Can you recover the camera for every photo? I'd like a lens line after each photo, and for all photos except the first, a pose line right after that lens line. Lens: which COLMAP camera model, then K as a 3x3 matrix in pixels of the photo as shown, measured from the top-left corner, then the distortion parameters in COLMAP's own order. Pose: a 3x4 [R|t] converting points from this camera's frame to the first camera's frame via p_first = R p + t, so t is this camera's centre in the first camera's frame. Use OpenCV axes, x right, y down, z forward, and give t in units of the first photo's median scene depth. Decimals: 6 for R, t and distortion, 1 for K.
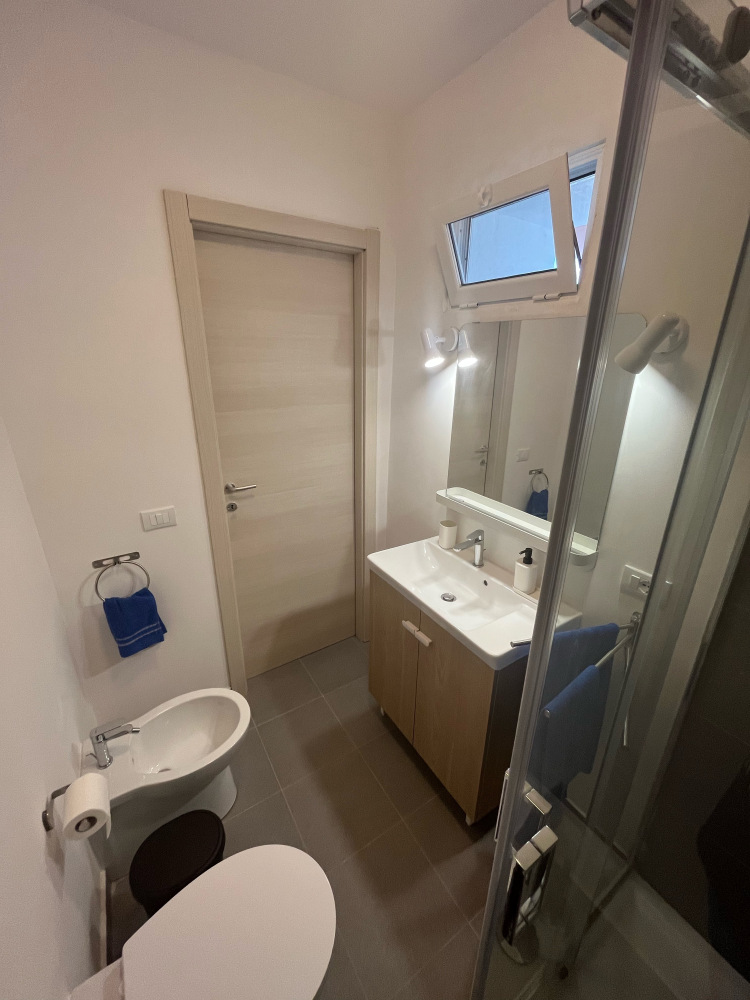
lens RADIAL K [[403.1, 0, 375.0], [0, 403.1, 500.0], [0, 0, 1]] dist [-0.001019, 0.000005]
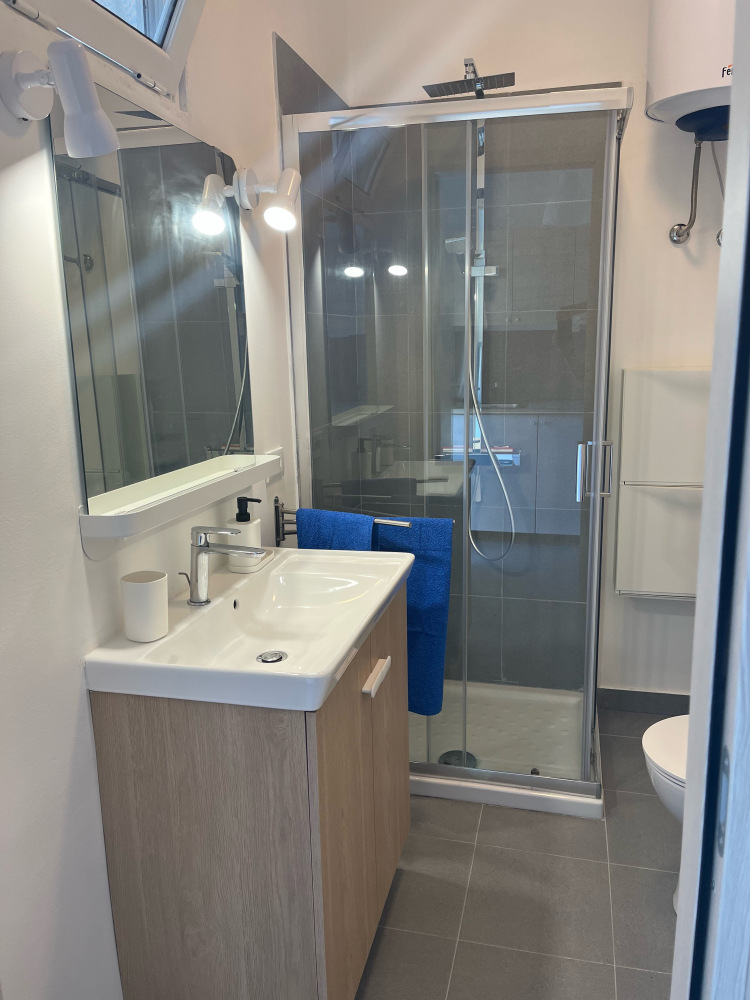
lens RADIAL K [[750.9, 0, 375.0], [0, 750.9, 500.0], [0, 0, 1]] dist [0.096061, -0.078494]
pose [[-0.683775, -0.151412, 0.713811, -0.583810], [0.255462, 0.866654, 0.428545, -0.316103], [-0.683514, 0.475380, -0.553916, 1.422689]]
